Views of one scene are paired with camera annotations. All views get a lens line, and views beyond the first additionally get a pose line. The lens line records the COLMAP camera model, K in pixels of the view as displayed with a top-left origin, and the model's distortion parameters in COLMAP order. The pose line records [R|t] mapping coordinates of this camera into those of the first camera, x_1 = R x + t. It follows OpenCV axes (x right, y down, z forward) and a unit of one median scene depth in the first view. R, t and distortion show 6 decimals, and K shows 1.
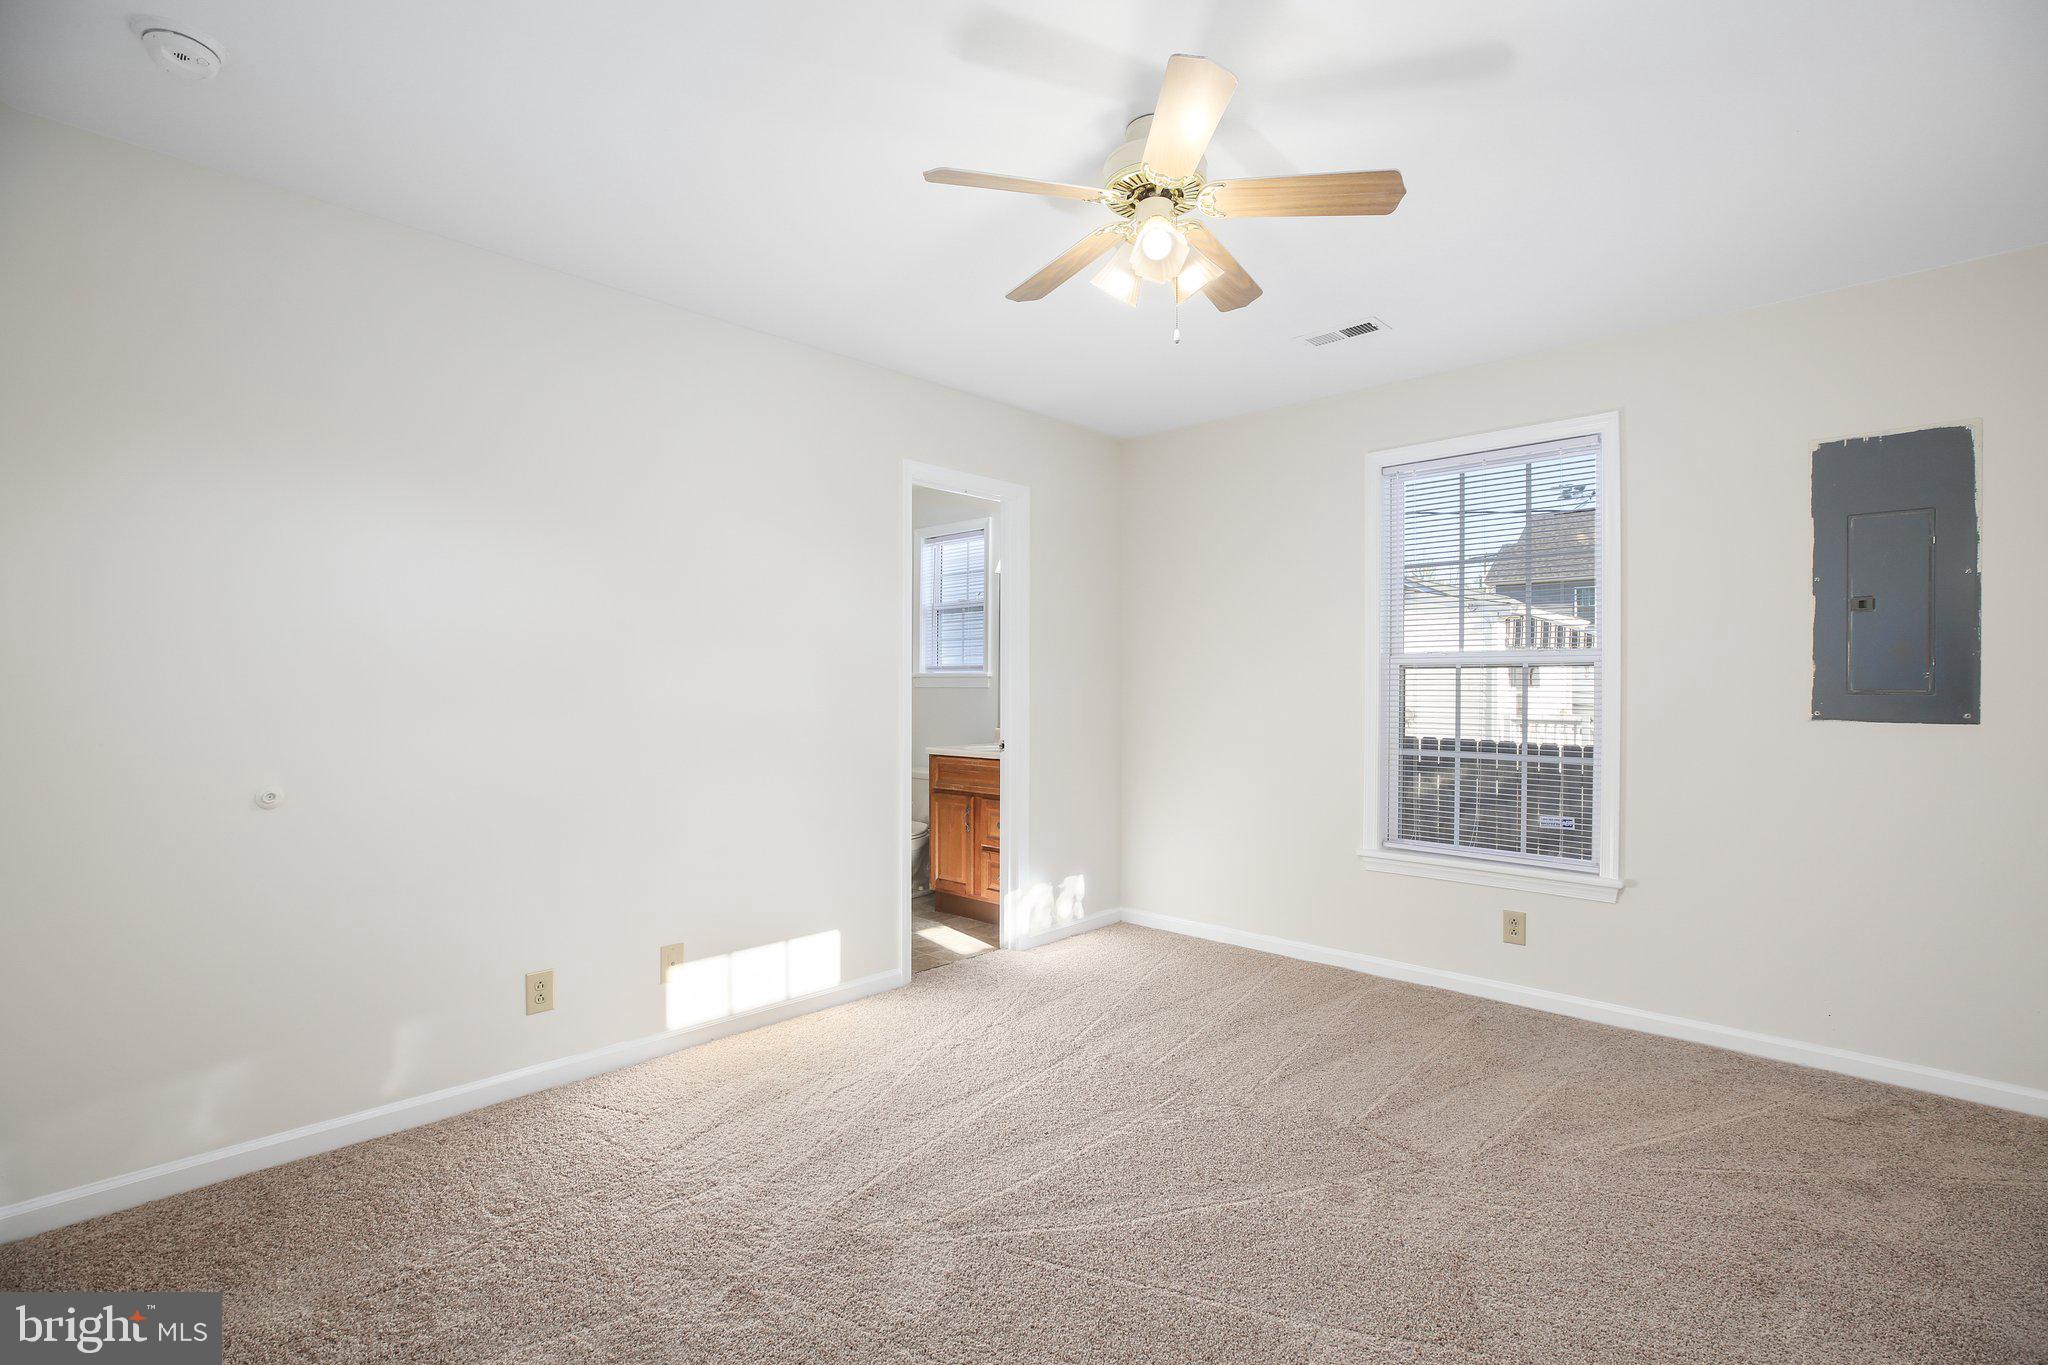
lens RADIAL K [[933.2, 0, 1033.1], [0, 933.2, 685.6], [0, 0, 1]] dist [-0.046945, 0.017080]
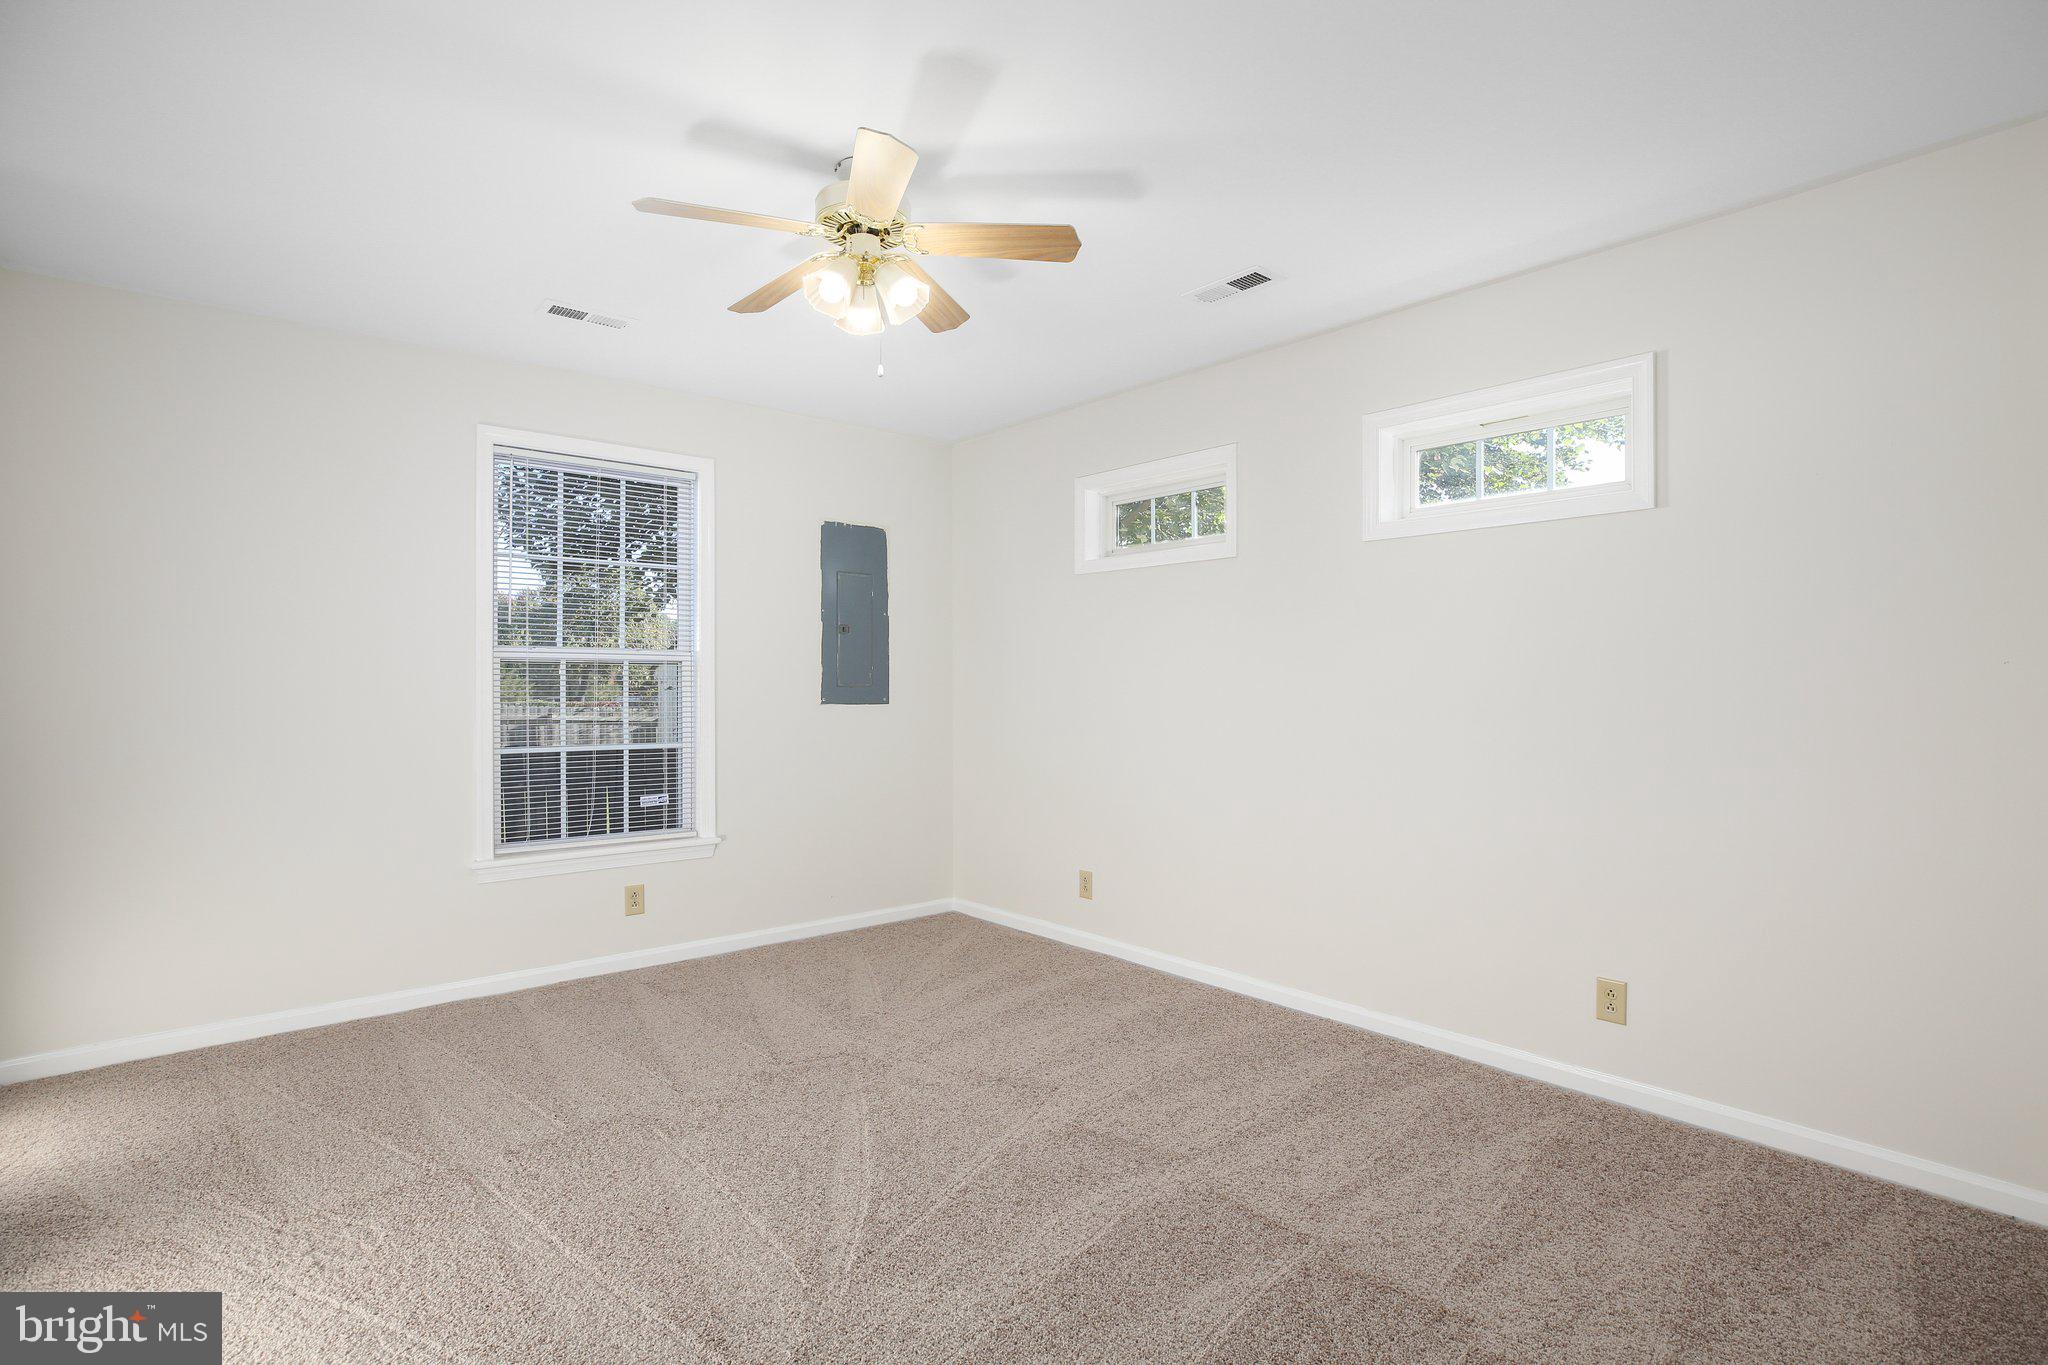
lens RADIAL K [[978.0, 0, 1024.0], [0, 978.0, 682.5], [0, 0, 1]] dist [-0.000985, 0.000176]
pose [[0.112634, -0.000882, 0.993636, -0.635234], [-0.002286, 0.999997, 0.001146, -0.000623], [-0.993634, -0.002401, 0.112632, 0.434418]]
